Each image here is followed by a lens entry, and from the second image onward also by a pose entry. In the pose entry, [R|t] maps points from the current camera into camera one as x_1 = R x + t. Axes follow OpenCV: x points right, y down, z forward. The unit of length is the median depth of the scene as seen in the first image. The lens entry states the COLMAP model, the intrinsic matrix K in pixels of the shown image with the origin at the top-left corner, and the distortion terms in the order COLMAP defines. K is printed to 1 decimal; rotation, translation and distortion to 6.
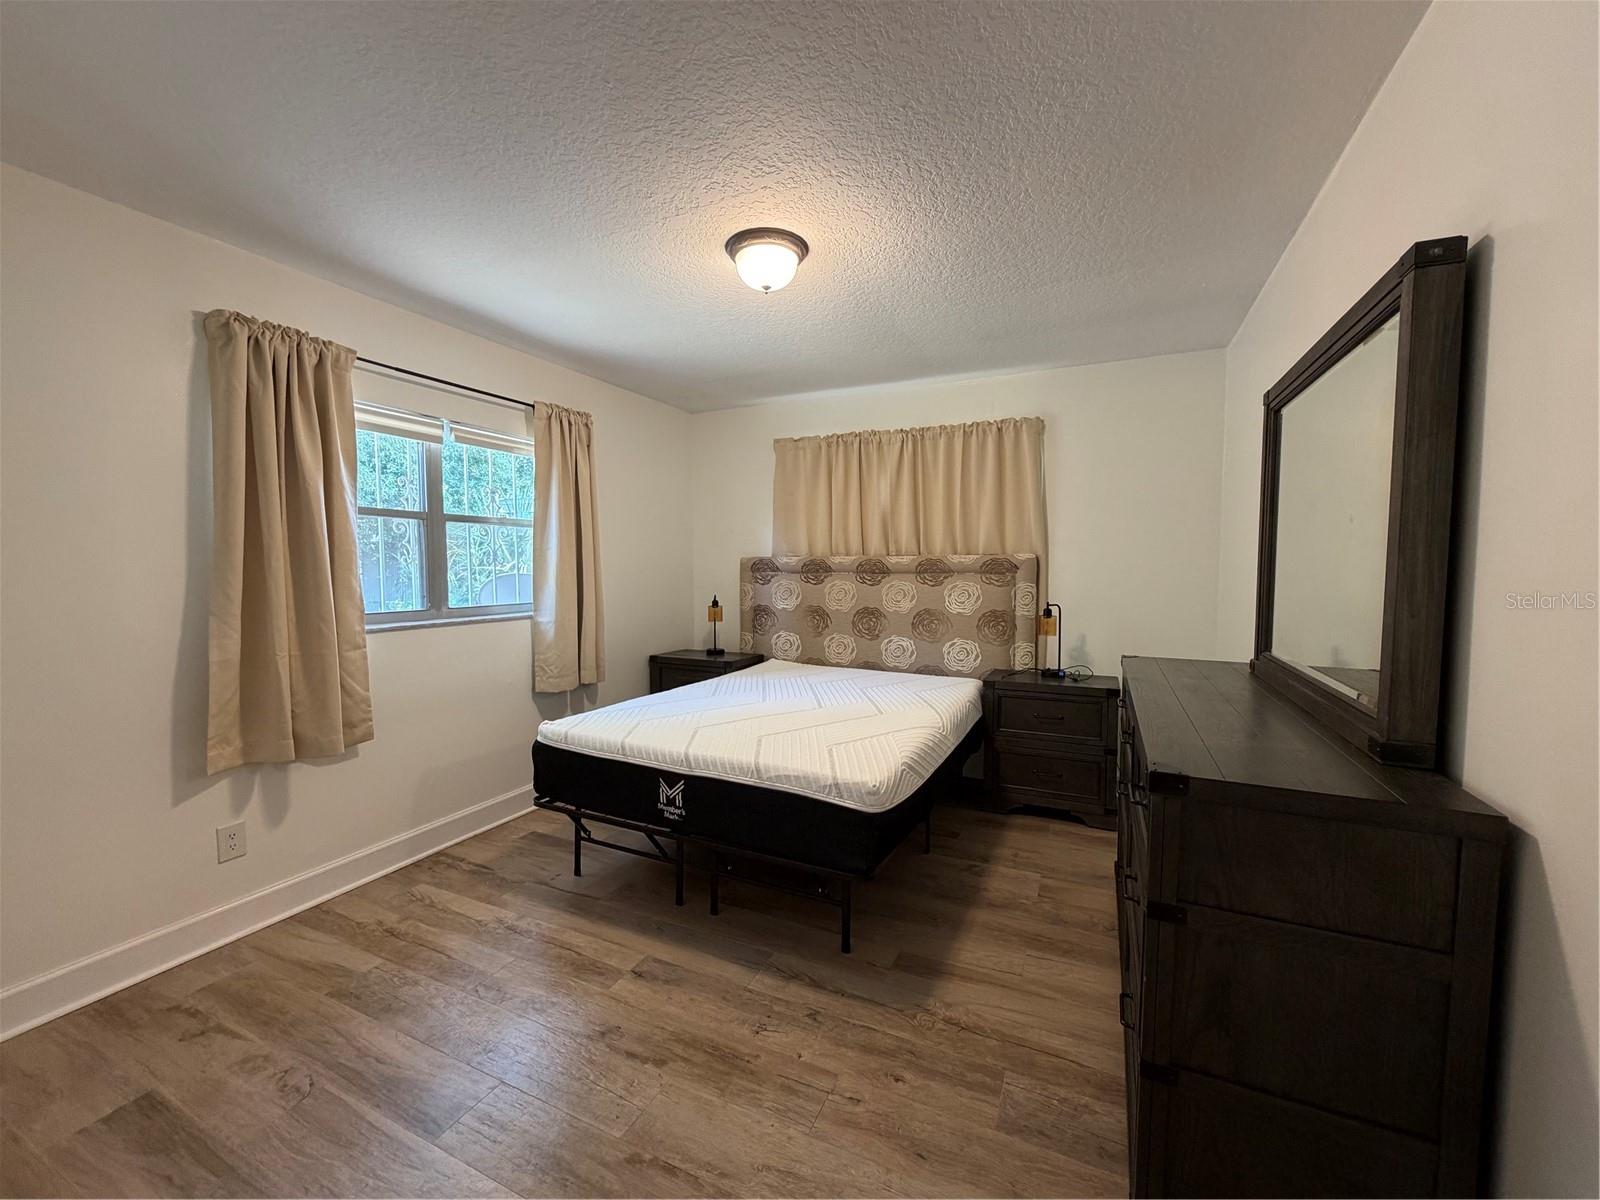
lens RADIAL K [[634.2, 0, 803.4], [0, 634.2, 599.0], [0, 0, 1]] dist [-0.001545, 0.000110]
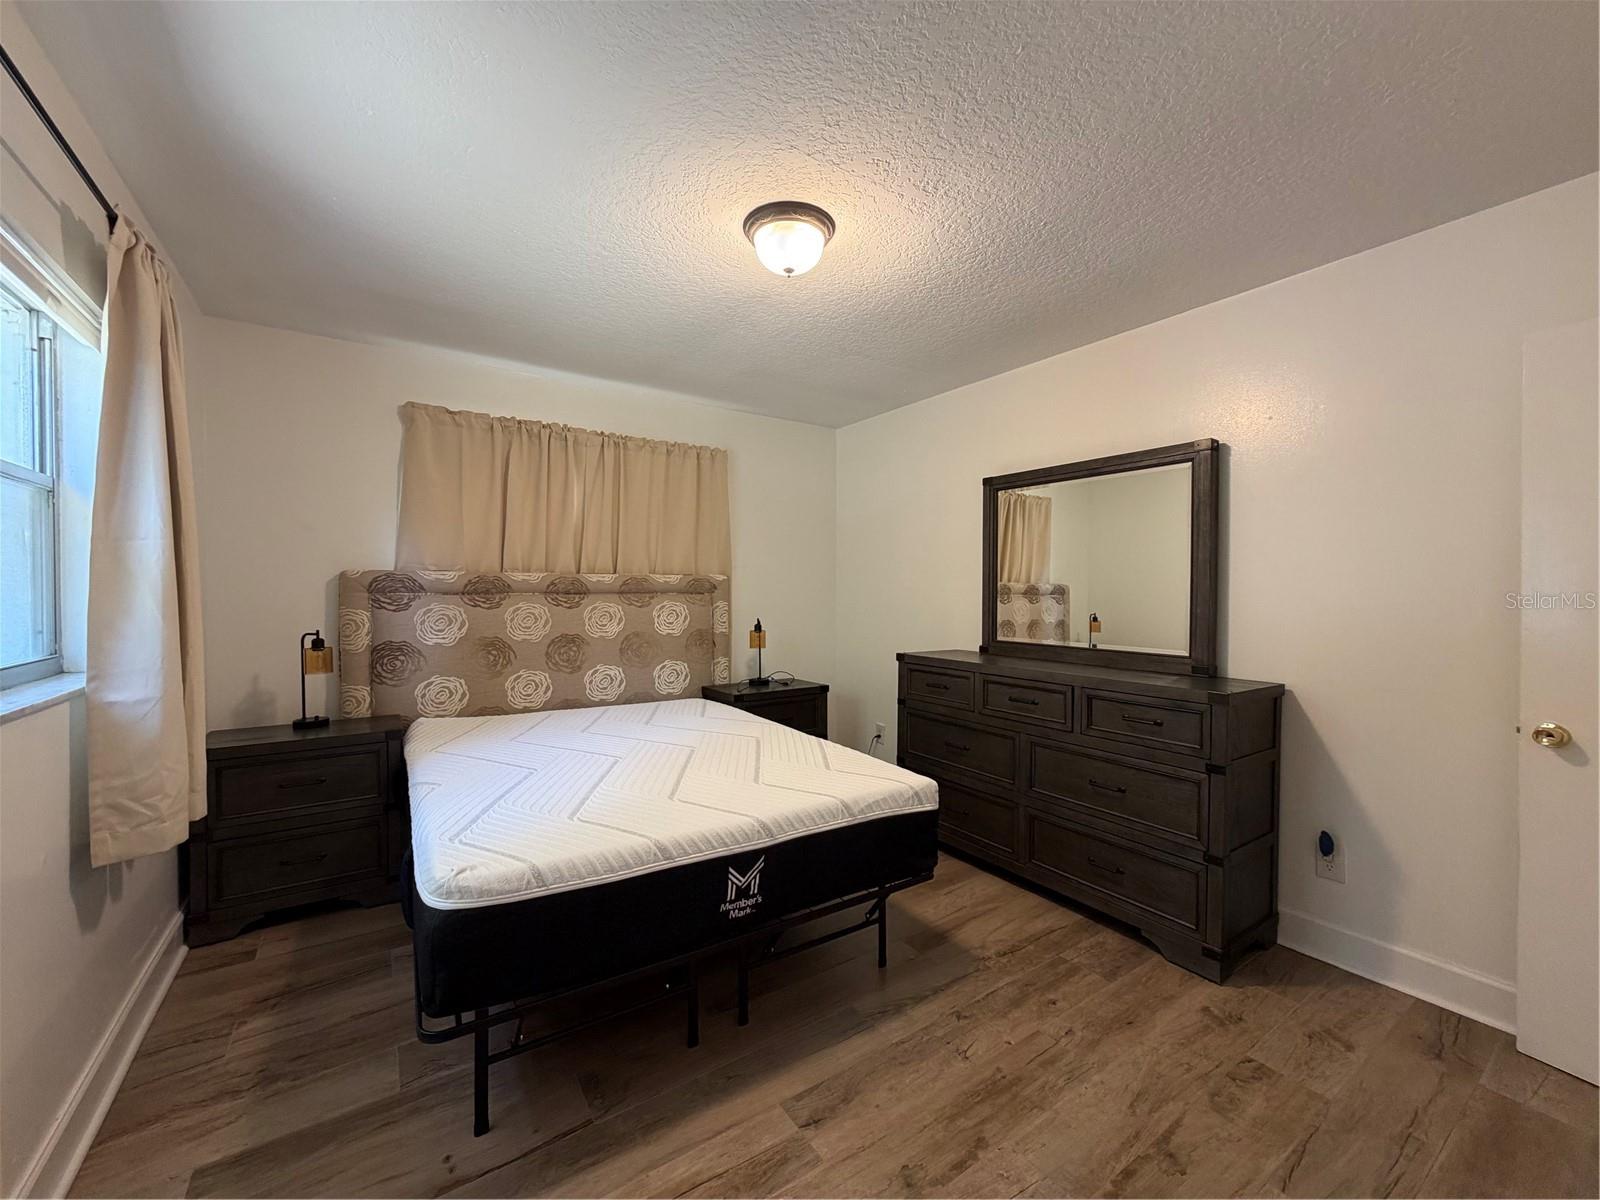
lens RADIAL K [[634.2, 0, 803.4], [0, 634.2, 599.0], [0, 0, 1]] dist [-0.001545, 0.000110]
pose [[0.514000, -0.009291, 0.857740, -0.523108], [0.042910, 0.998968, -0.014893, -0.008848], [-0.856716, 0.044460, 0.513869, 0.346106]]
